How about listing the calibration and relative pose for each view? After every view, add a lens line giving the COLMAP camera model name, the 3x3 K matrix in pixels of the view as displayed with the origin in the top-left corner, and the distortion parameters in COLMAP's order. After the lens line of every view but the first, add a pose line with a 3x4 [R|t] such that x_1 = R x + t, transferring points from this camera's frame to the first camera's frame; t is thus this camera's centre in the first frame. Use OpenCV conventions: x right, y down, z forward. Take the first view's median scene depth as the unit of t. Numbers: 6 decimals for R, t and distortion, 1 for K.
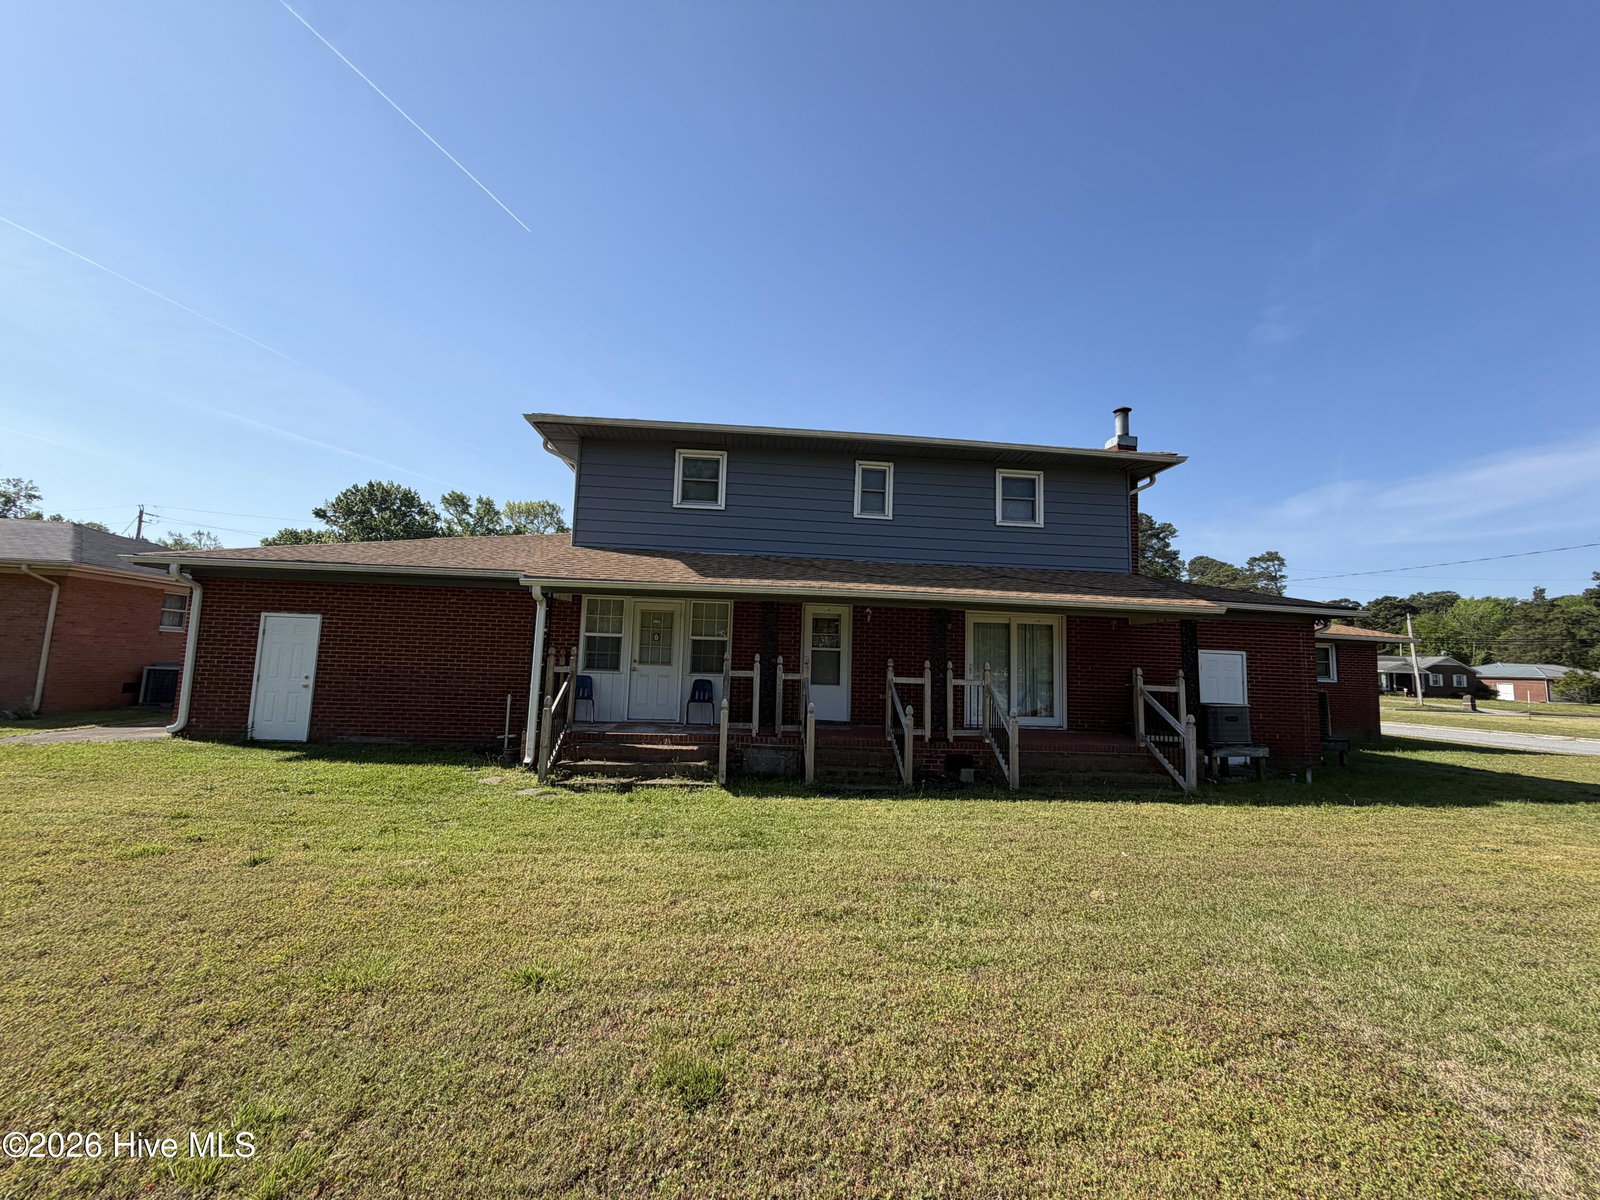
lens RADIAL K [[627.2, 0, 800.2], [0, 627.2, 599.9], [0, 0, 1]] dist [-0.011278, 0.000208]
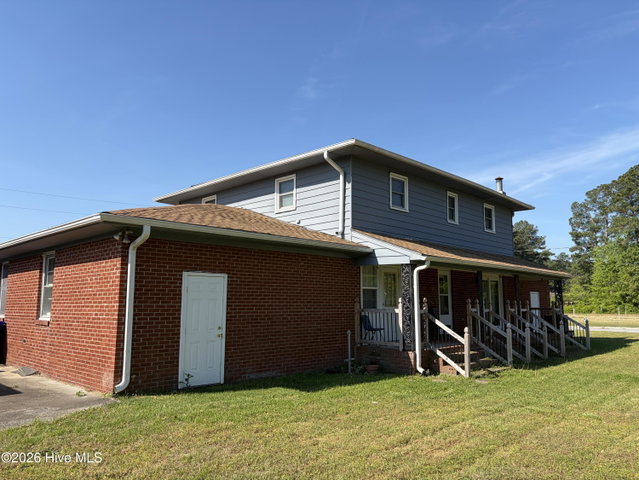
lens RADIAL K [[475.7, 0, 321.0], [0, 475.7, 239.7], [0, 0, 1]] dist [0.040700, -0.049758]
pose [[0.759477, 0.056075, 0.648113, -1.197881], [-0.048125, 0.998391, -0.029987, -0.022581], [-0.648751, -0.008416, 0.760954, 0.192058]]
